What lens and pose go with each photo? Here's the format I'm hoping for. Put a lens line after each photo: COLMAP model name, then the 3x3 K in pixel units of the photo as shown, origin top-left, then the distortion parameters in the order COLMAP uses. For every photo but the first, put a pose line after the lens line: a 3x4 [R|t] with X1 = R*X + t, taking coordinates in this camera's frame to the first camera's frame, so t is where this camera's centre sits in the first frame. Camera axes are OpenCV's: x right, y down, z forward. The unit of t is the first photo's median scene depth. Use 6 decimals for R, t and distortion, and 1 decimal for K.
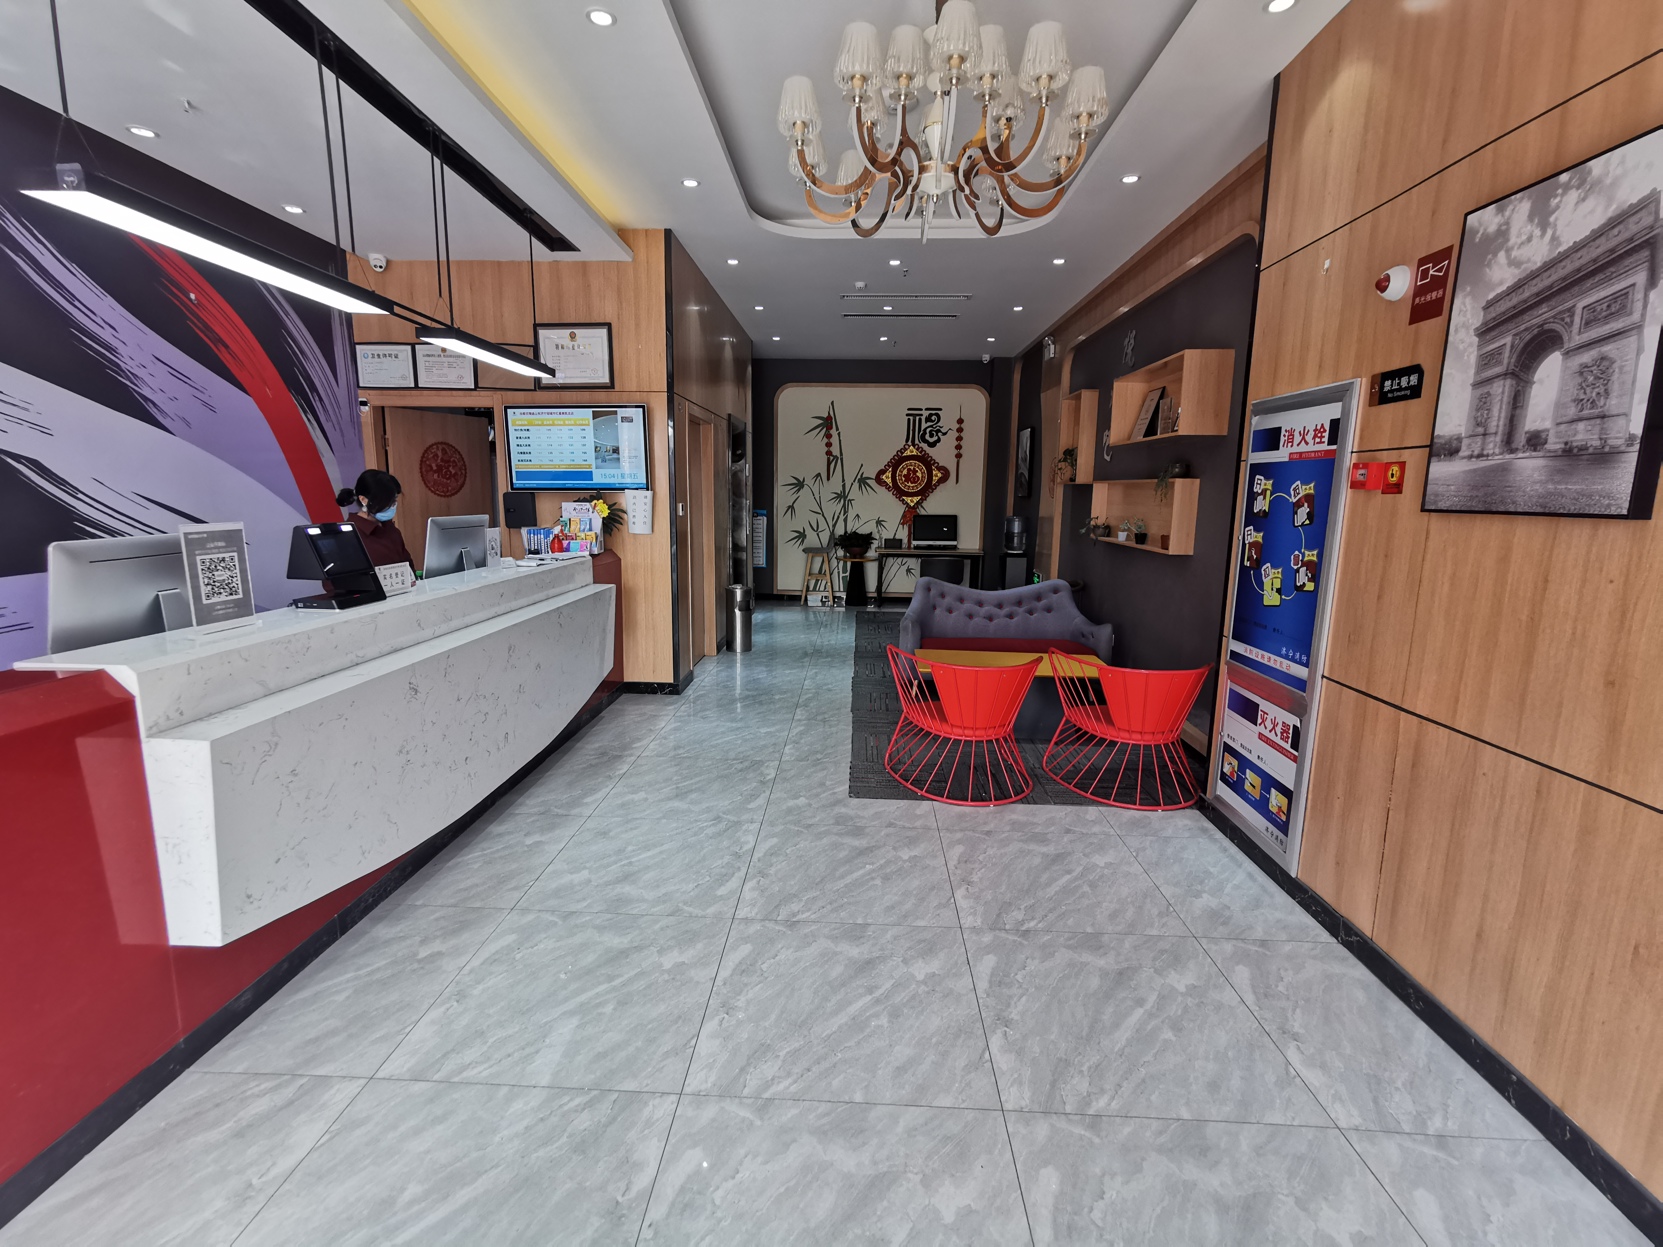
lens RADIAL K [[764.1, 0, 824.1], [0, 764.1, 617.8], [0, 0, 1]] dist [-0.012827, 0.008686]
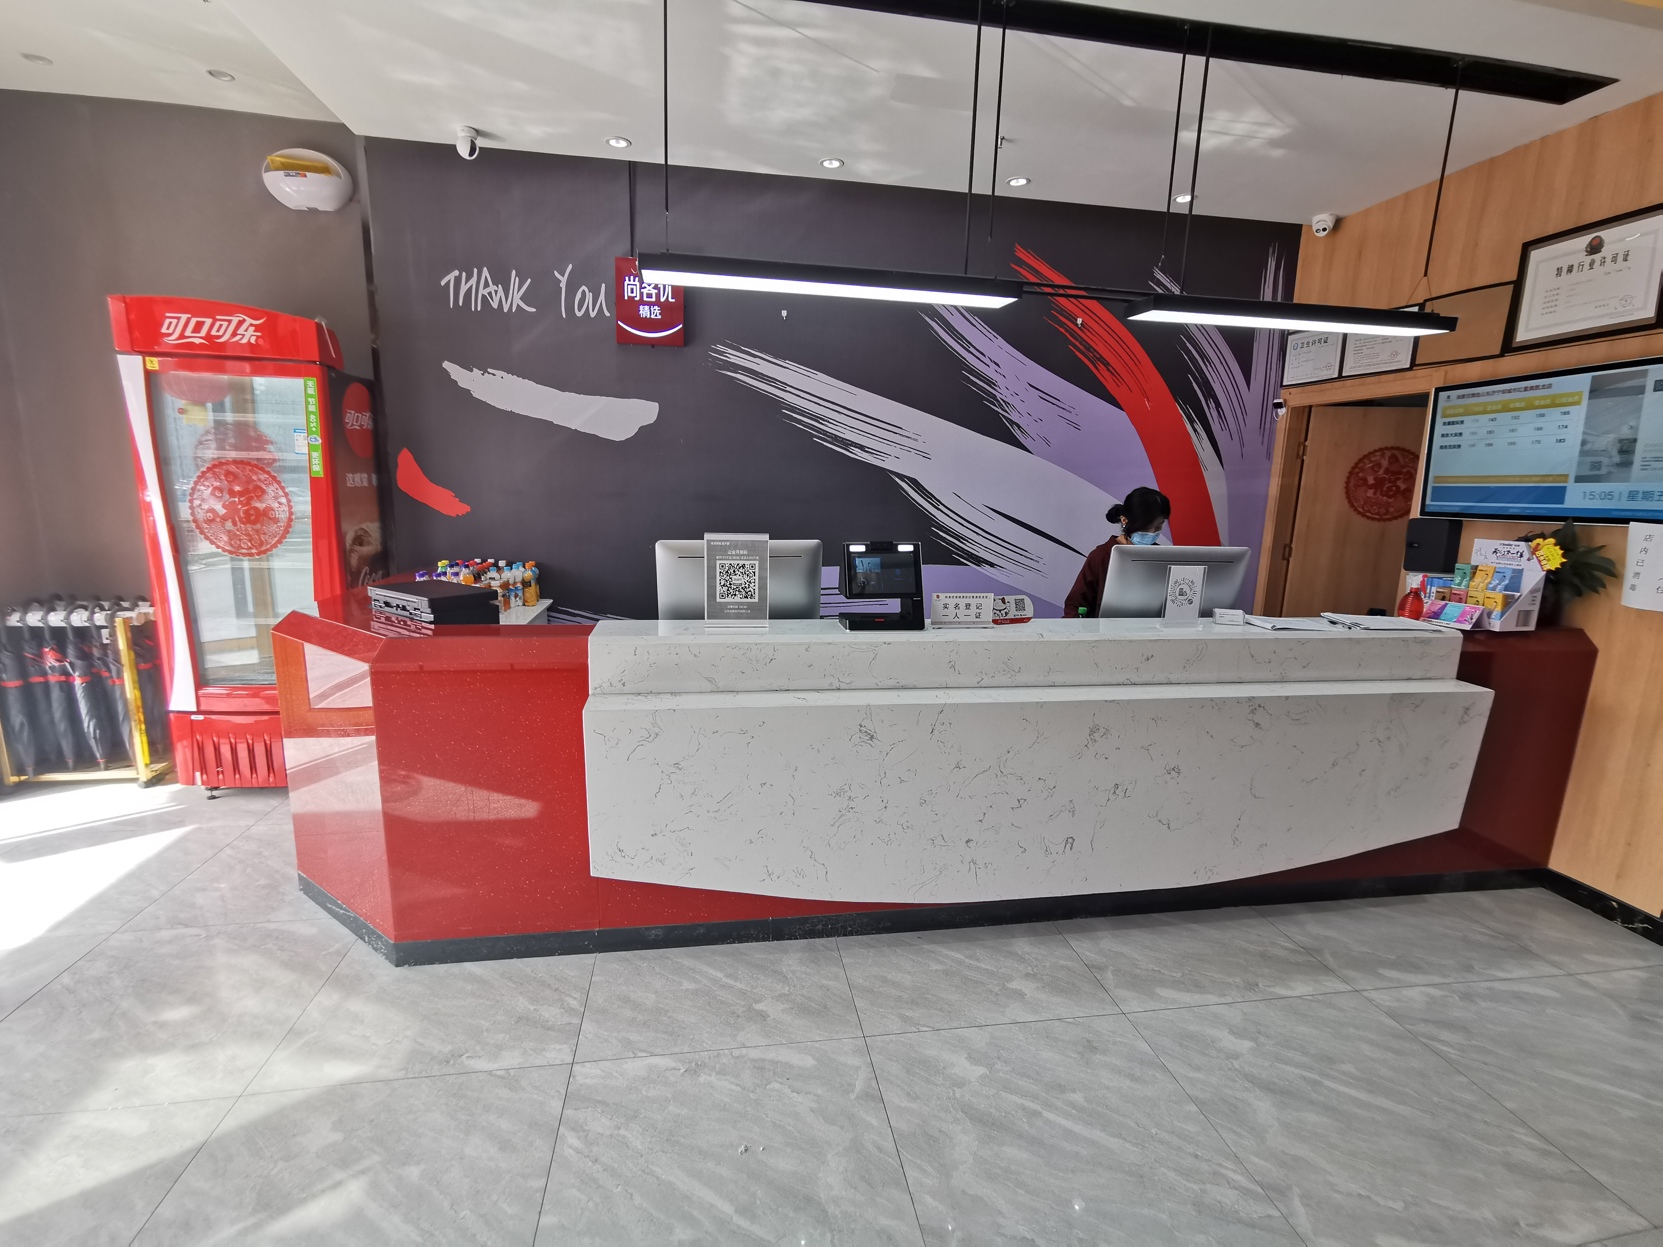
lens RADIAL K [[764.1, 0, 824.1], [0, 764.1, 617.8], [0, 0, 1]] dist [-0.012827, 0.008686]
pose [[0.200968, 0.167178, -0.965227, 0.173943], [-0.183154, 0.974367, 0.130627, -0.088303], [0.962323, 0.150533, 0.226436, 0.447866]]
